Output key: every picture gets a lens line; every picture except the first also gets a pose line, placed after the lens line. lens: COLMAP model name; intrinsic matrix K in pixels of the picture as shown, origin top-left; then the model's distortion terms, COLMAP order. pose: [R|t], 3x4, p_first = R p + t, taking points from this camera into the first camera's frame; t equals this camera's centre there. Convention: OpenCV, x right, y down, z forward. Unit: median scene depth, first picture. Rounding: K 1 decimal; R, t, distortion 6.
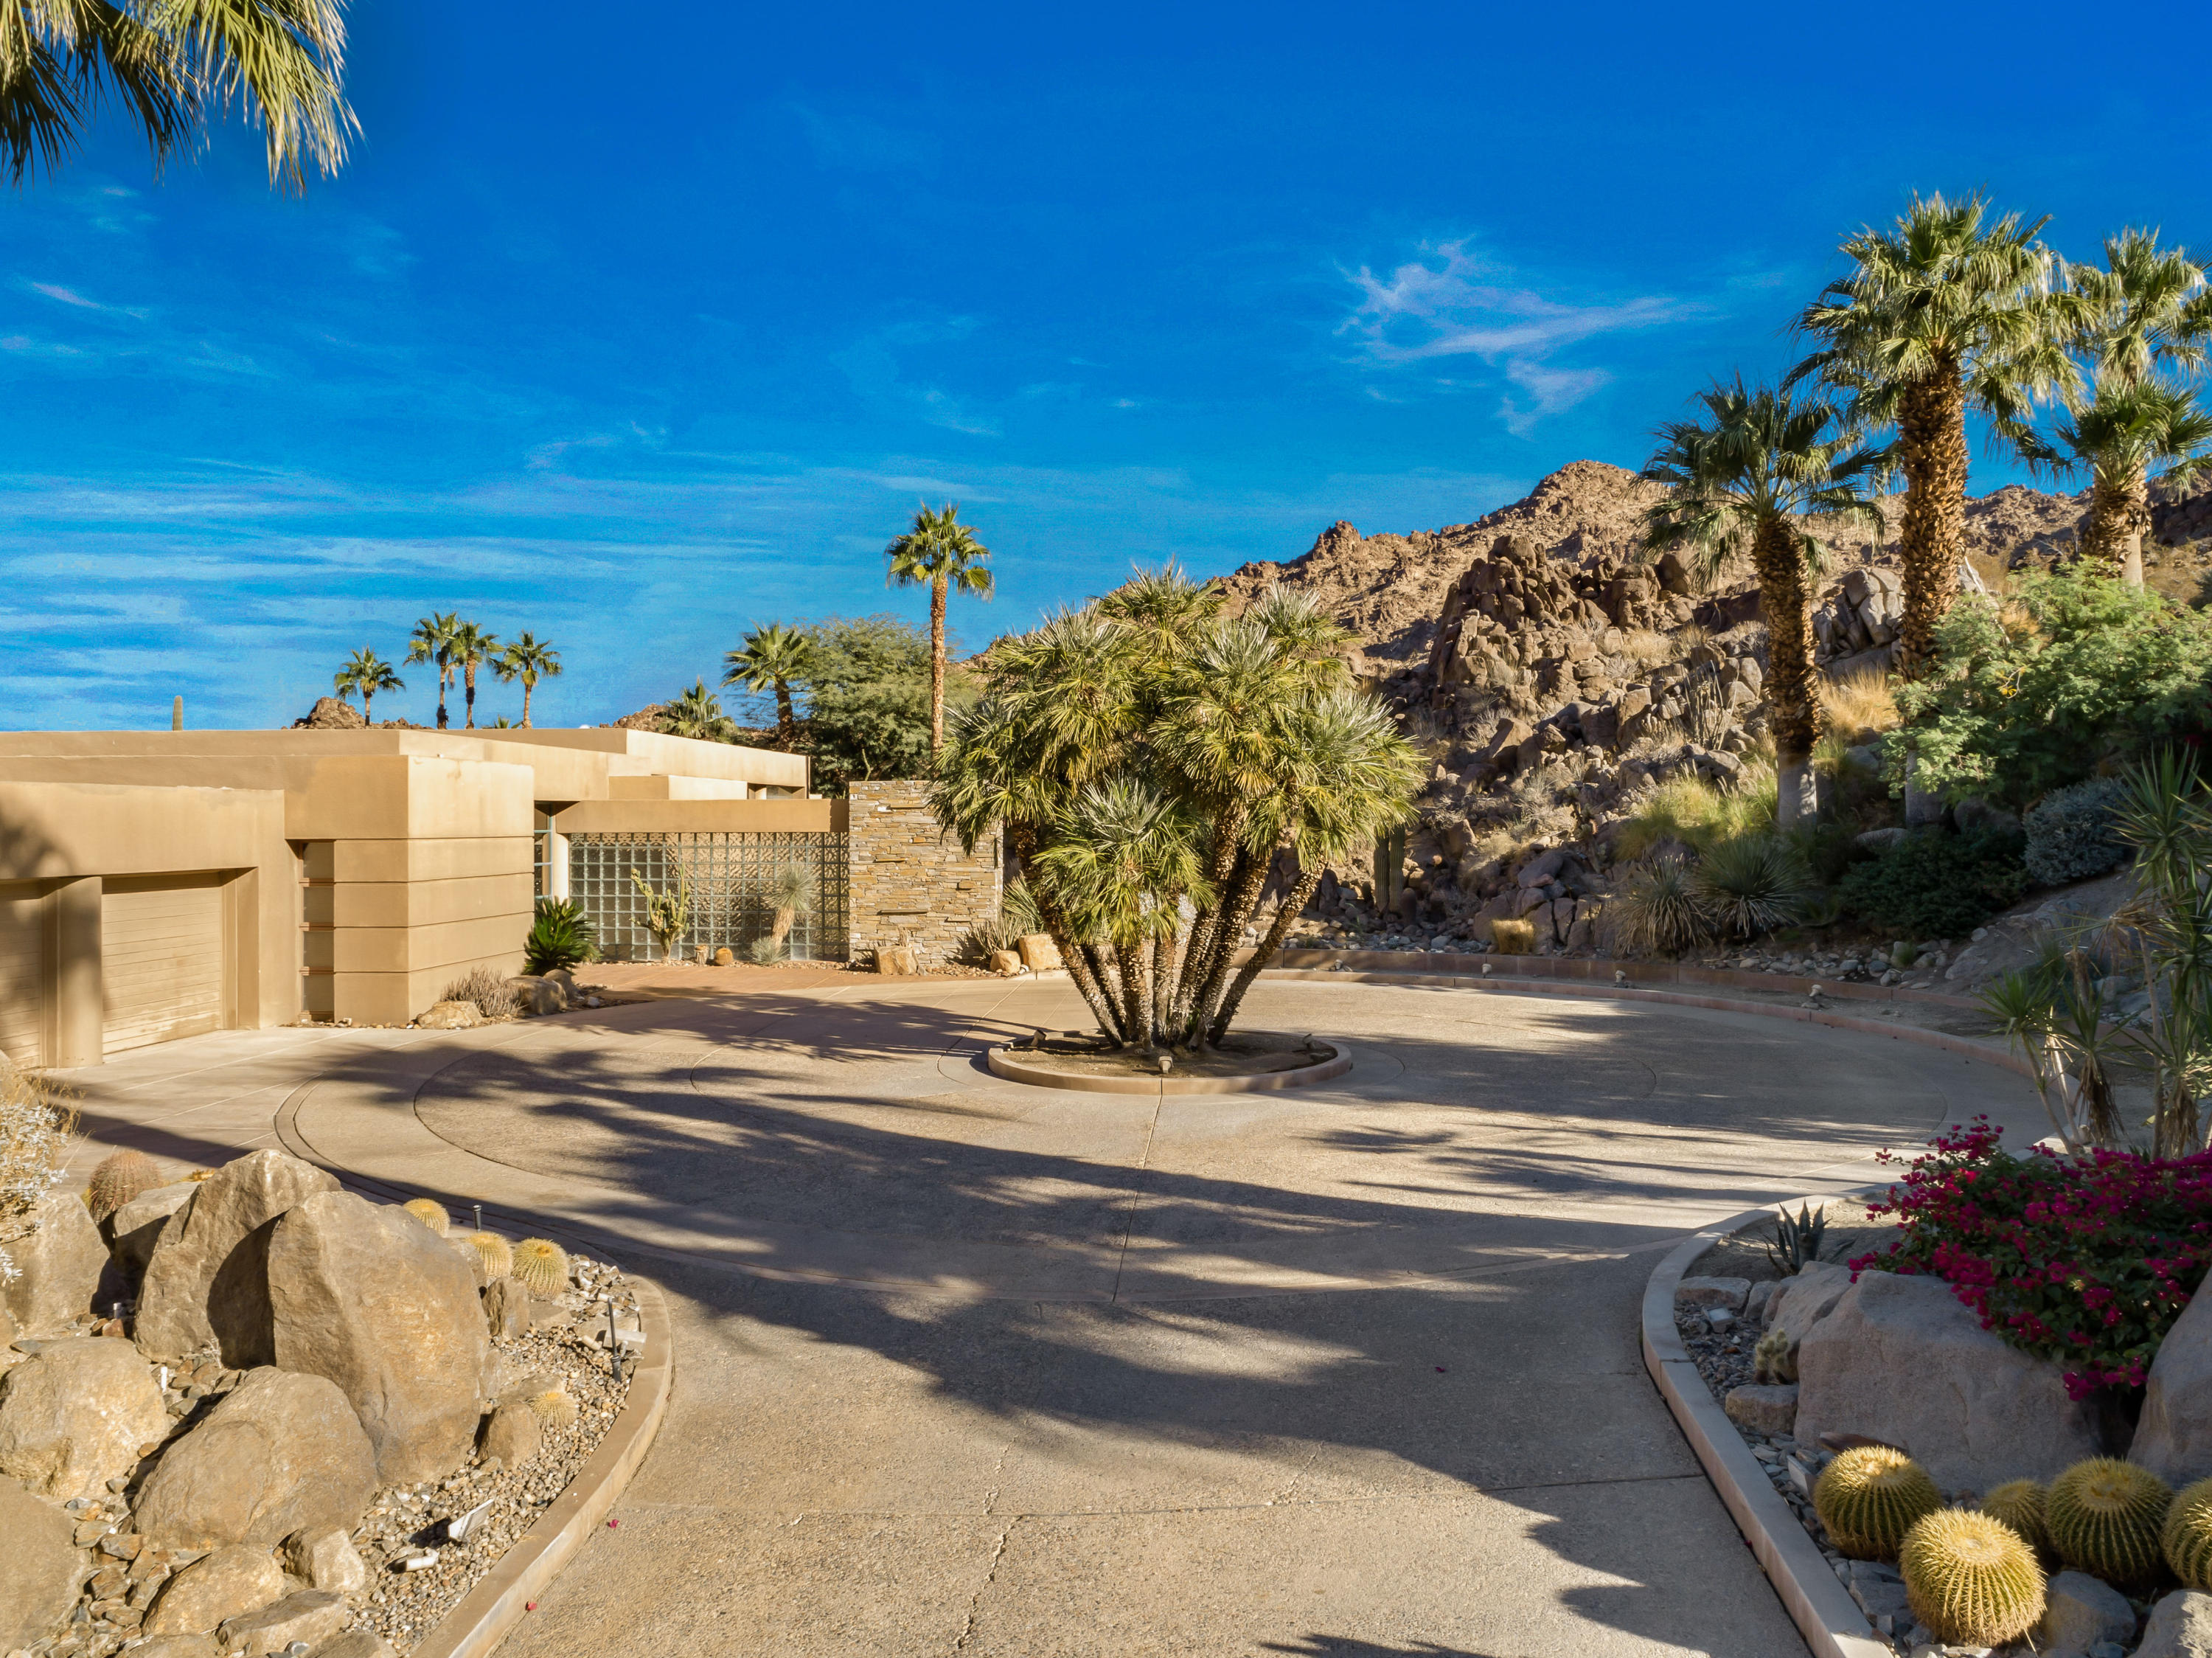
lens RADIAL K [[1676.6, 0, 1109.3], [0, 1676.6, 824.4], [0, 0, 1]] dist [-0.004960, 0.013533]
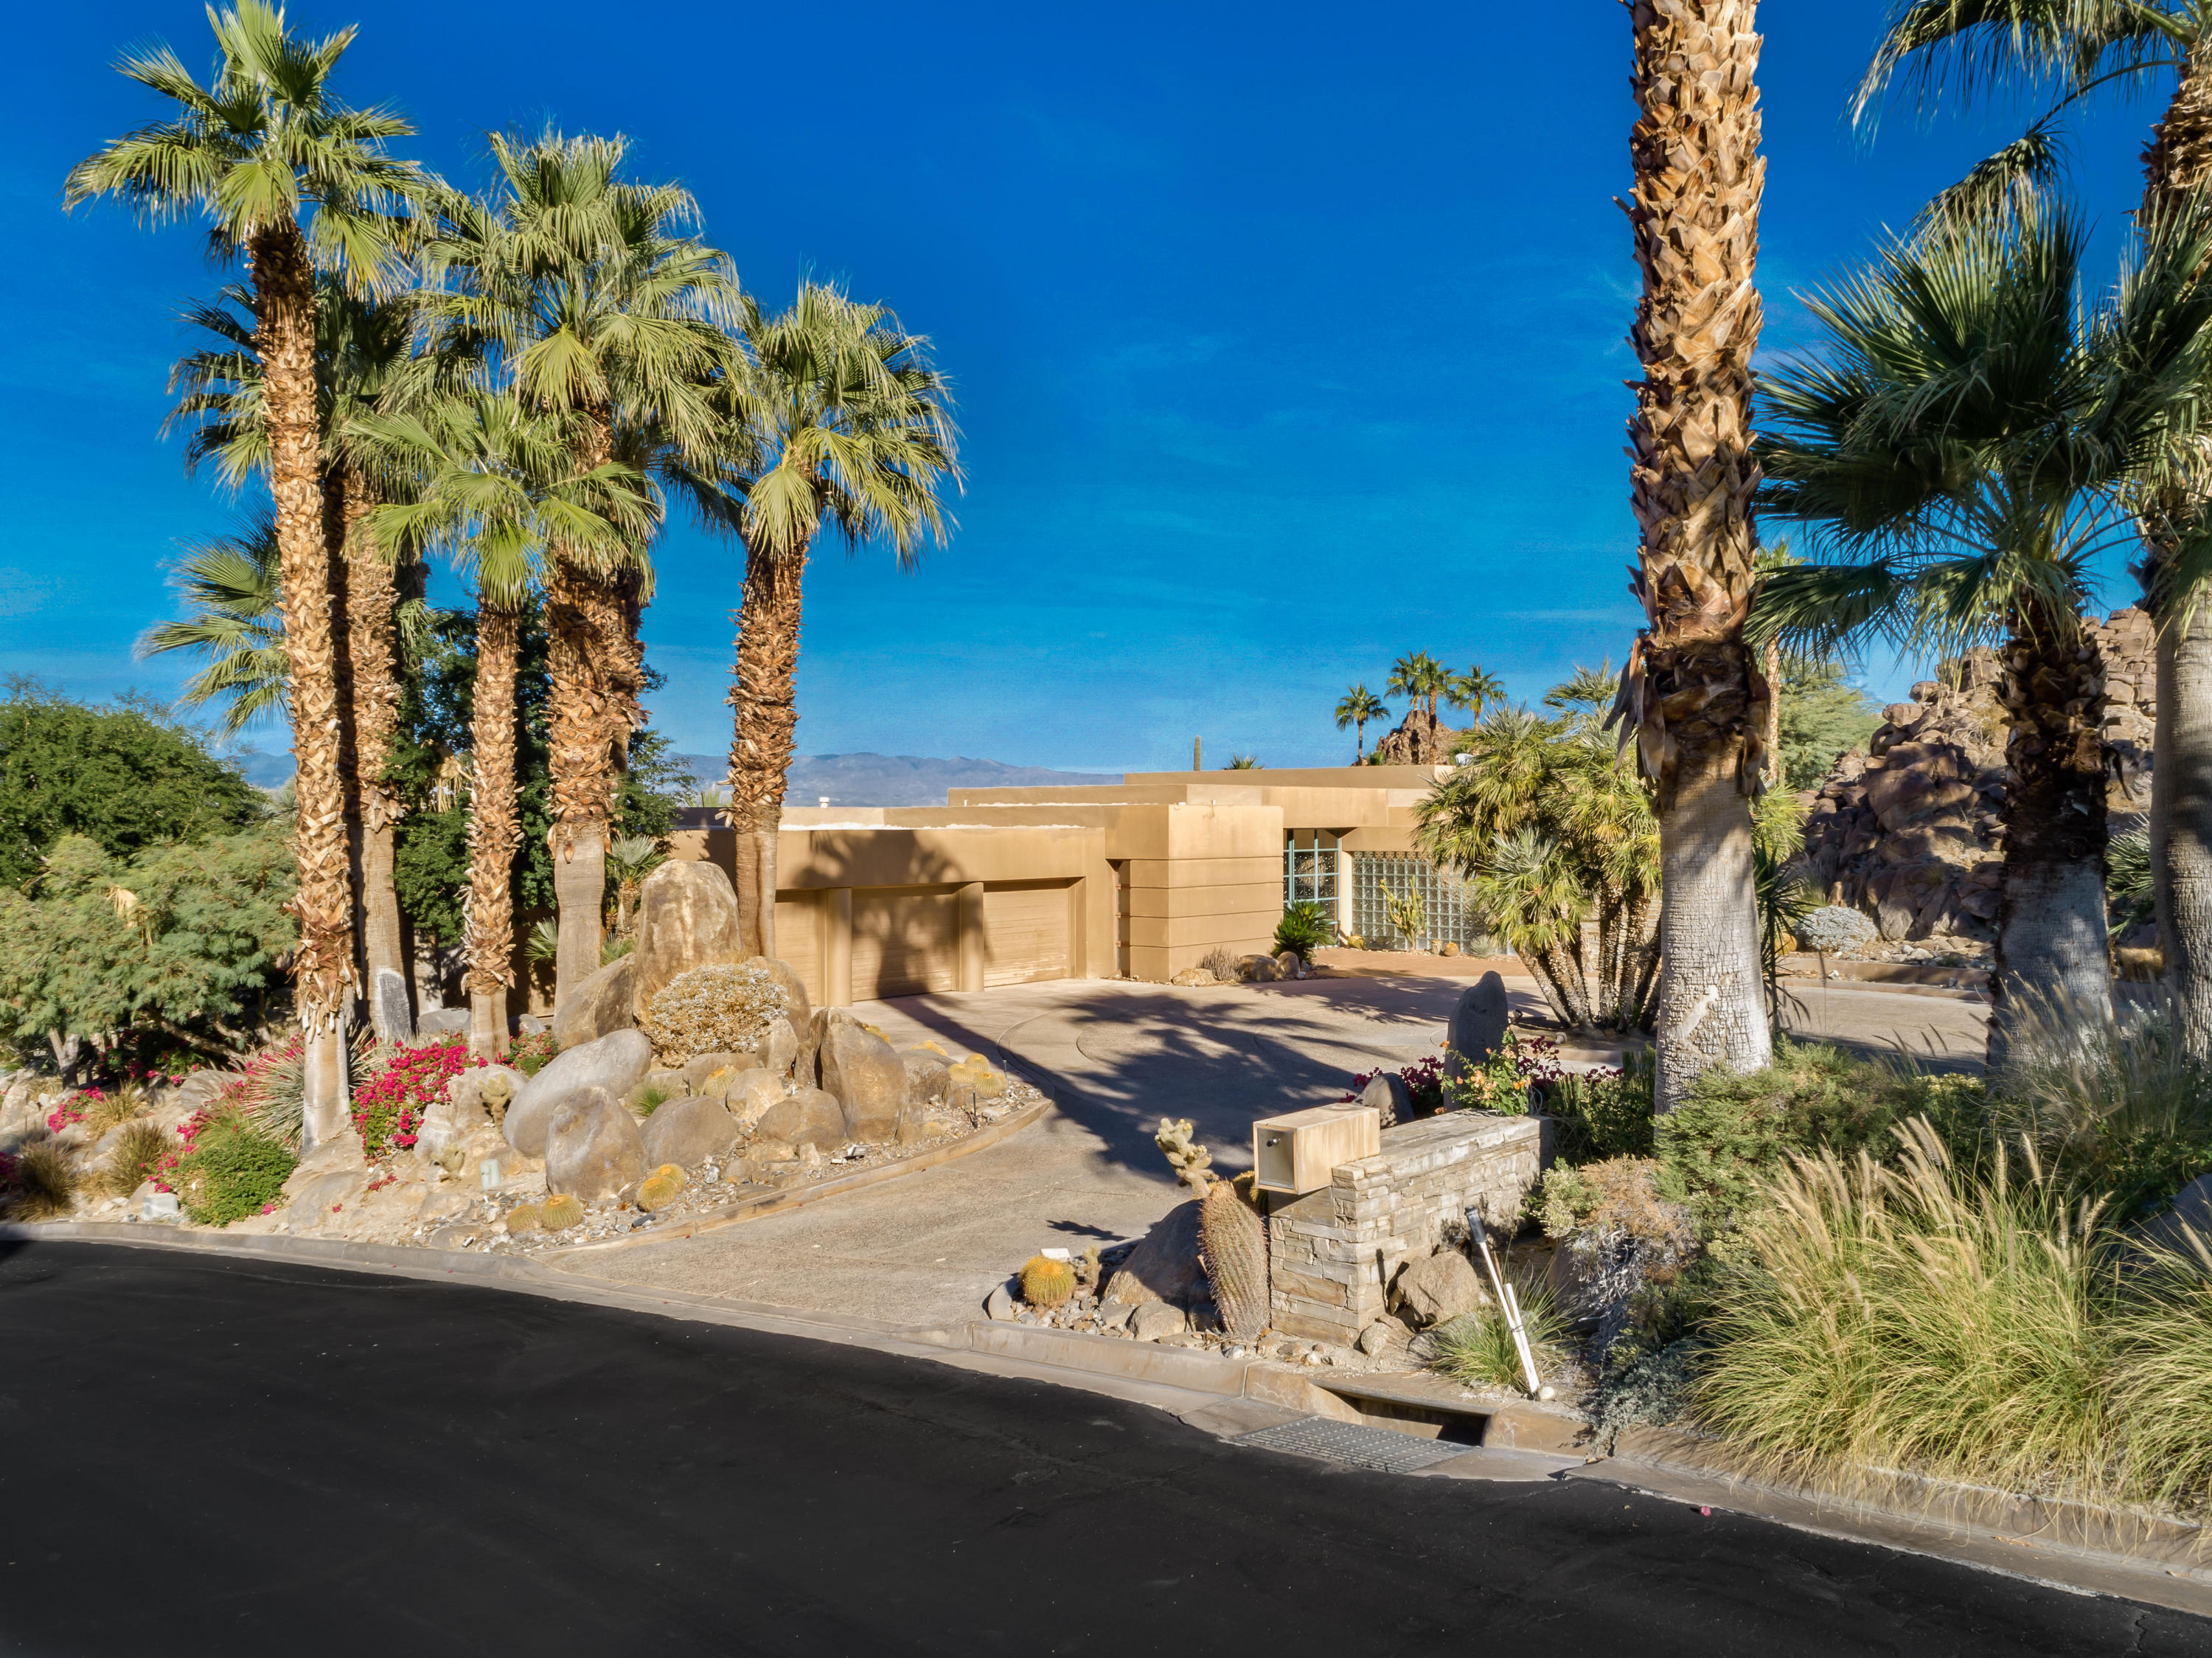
lens RADIAL K [[1676.6, 0, 1109.3], [0, 1676.6, 824.4], [0, 0, 1]] dist [-0.004960, 0.013533]
pose [[0.802492, 0.002906, -0.596656, 0.388055], [-0.001106, 0.999994, 0.003384, -0.024763], [0.596662, -0.002056, 0.802490, -0.220800]]
